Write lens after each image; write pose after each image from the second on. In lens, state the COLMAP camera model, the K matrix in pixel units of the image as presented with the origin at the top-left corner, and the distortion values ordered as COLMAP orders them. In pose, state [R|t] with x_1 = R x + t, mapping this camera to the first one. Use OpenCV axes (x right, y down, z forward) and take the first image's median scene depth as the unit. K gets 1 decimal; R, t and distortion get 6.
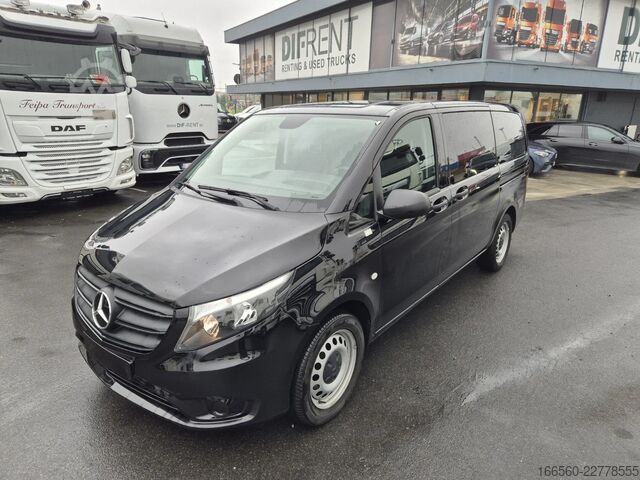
lens RADIAL K [[434.7, 0, 316.8], [0, 434.7, 231.0], [0, 0, 1]] dist [0.074870, -0.061698]
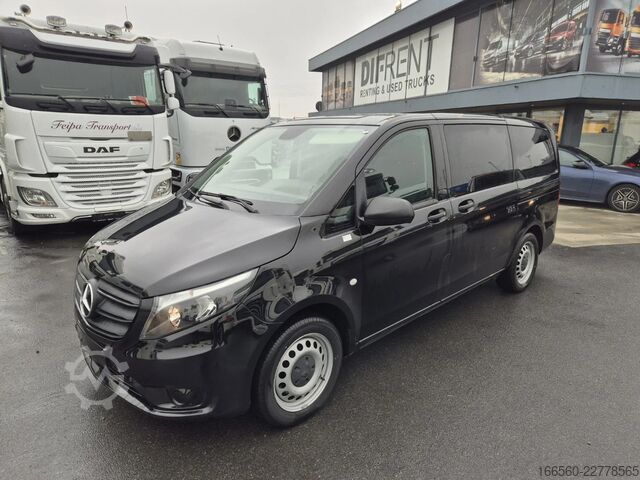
lens RADIAL K [[429.4, 0, 318.1], [0, 429.4, 239.7], [0, 0, 1]] dist [0.071463, -0.059990]
pose [[0.978667, 0.043567, -0.200783, 0.059461], [-0.051427, 0.998094, -0.034100, -0.012893], [0.198914, 0.043699, 0.979042, 0.083056]]
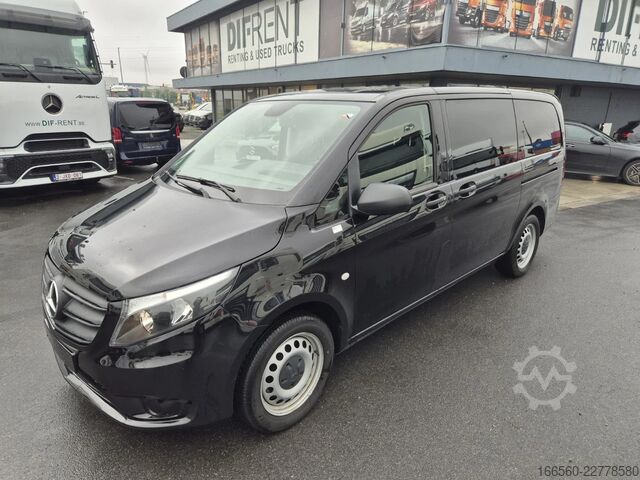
lens RADIAL K [[429.4, 0, 318.1], [0, 429.4, 239.7], [0, 0, 1]] dist [0.071463, -0.059990]
pose [[0.998292, -0.017769, 0.055656, 0.078205], [0.016362, 0.999537, 0.025648, -0.039119], [-0.056086, -0.024693, 0.998121, 0.162236]]
